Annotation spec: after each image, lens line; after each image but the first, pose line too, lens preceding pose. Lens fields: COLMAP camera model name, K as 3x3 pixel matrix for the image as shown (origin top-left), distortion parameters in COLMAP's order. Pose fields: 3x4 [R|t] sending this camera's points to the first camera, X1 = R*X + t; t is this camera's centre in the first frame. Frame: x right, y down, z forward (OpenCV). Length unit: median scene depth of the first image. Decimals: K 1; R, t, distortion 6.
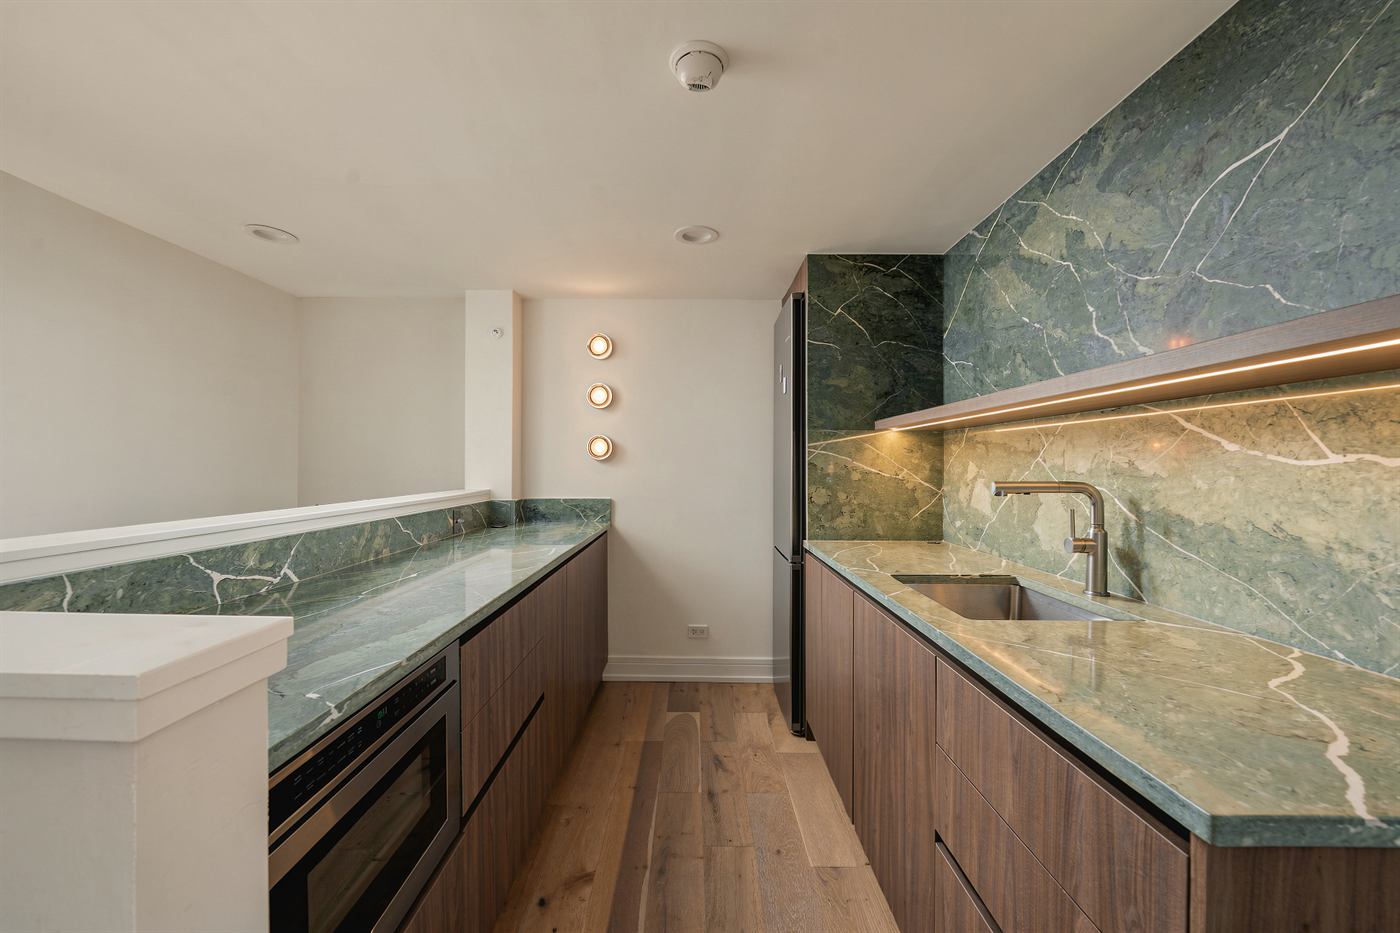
lens RADIAL K [[568.0, 0, 700.1], [0, 568.0, 465.2], [0, 0, 1]] dist [-0.009180, 0.000620]
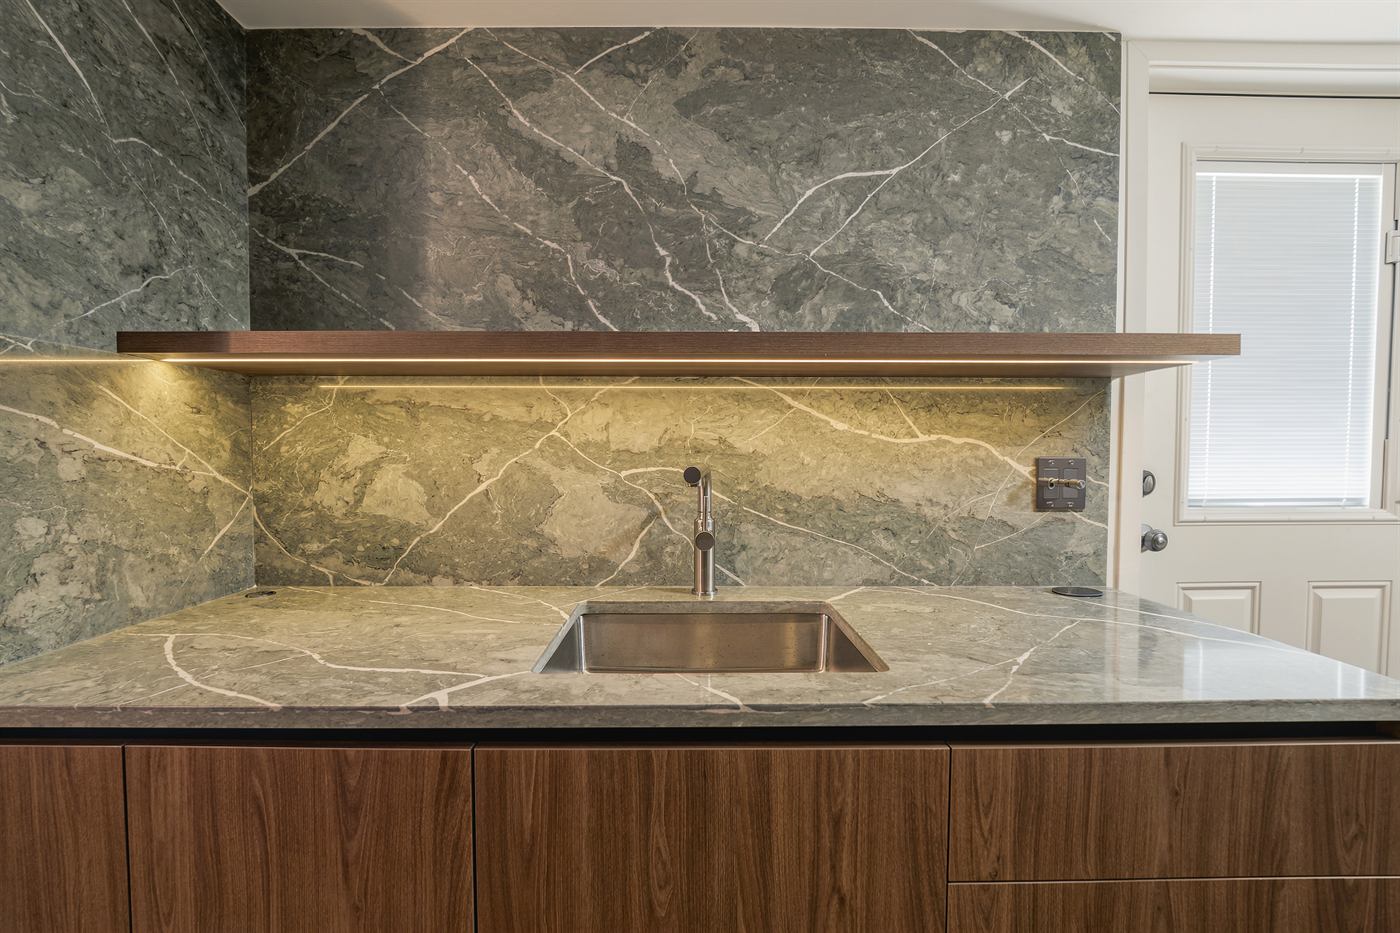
lens RADIAL K [[568.0, 0, 702.3], [0, 568.0, 466.2], [0, 0, 1]] dist [-0.009180, 0.000620]
pose [[0.001215, -0.034871, 0.999391, -0.178534], [-0.001868, 0.999390, 0.034873, 0.007635], [-0.999998, -0.001909, 0.001149, 1.183253]]
